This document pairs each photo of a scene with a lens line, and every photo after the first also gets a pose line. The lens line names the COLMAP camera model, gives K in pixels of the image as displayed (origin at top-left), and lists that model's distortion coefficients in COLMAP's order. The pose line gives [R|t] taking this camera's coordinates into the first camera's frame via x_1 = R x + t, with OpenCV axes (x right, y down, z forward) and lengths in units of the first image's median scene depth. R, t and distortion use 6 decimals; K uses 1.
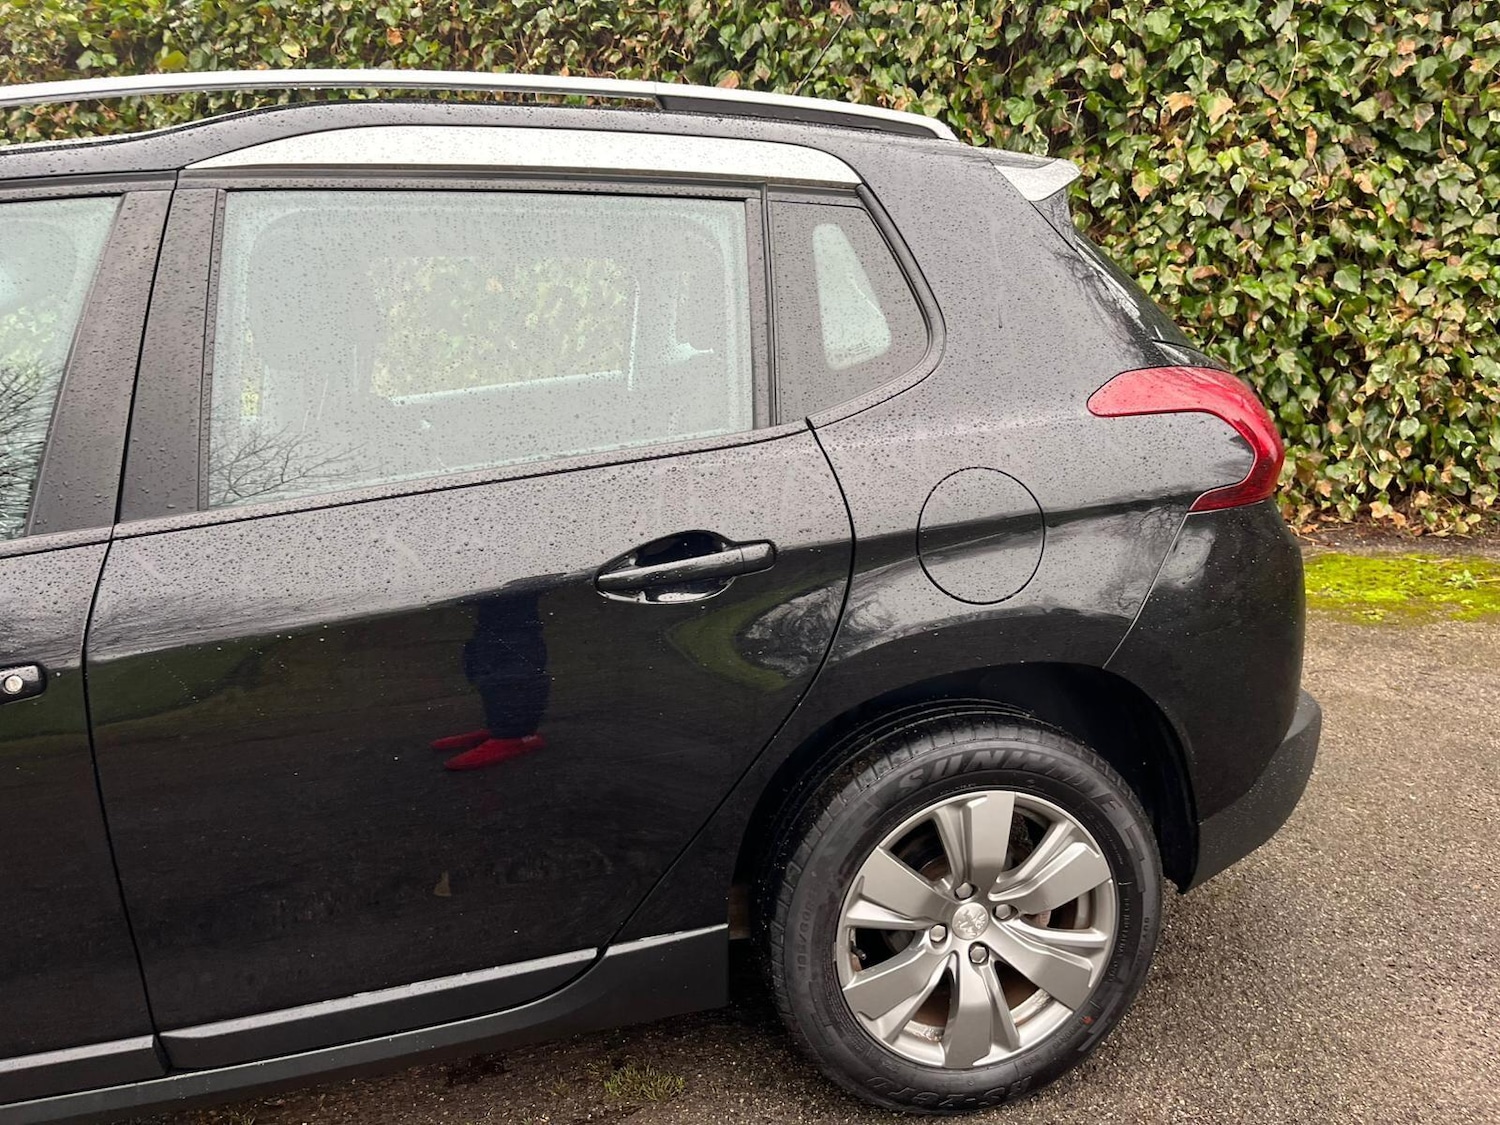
lens RADIAL K [[1098.6, 0, 741.8], [0, 1098.6, 559.7], [0, 0, 1]] dist [0.046383, -0.048315]
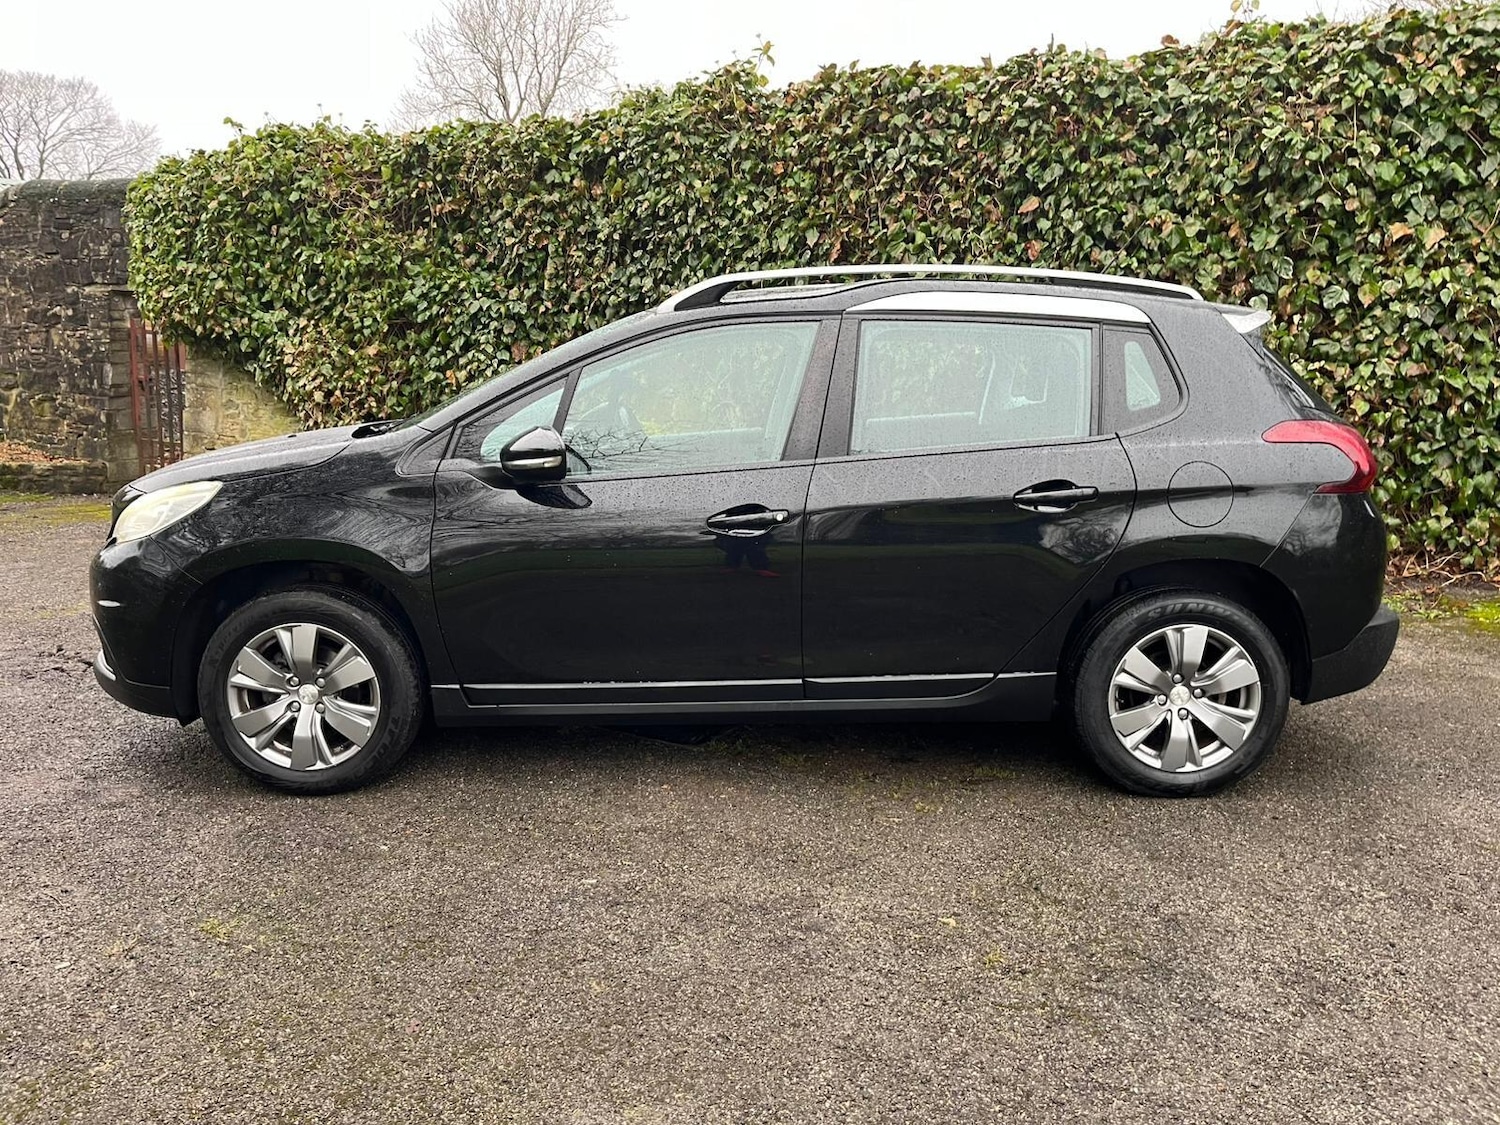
lens RADIAL K [[1098.6, 0, 741.8], [0, 1098.6, 559.7], [0, 0, 1]] dist [0.046383, -0.048315]
pose [[0.977787, 0.080395, -0.193571, -0.065486], [-0.089965, 0.995094, -0.041154, 0.081486], [0.189313, 0.057655, 0.980223, -0.367915]]
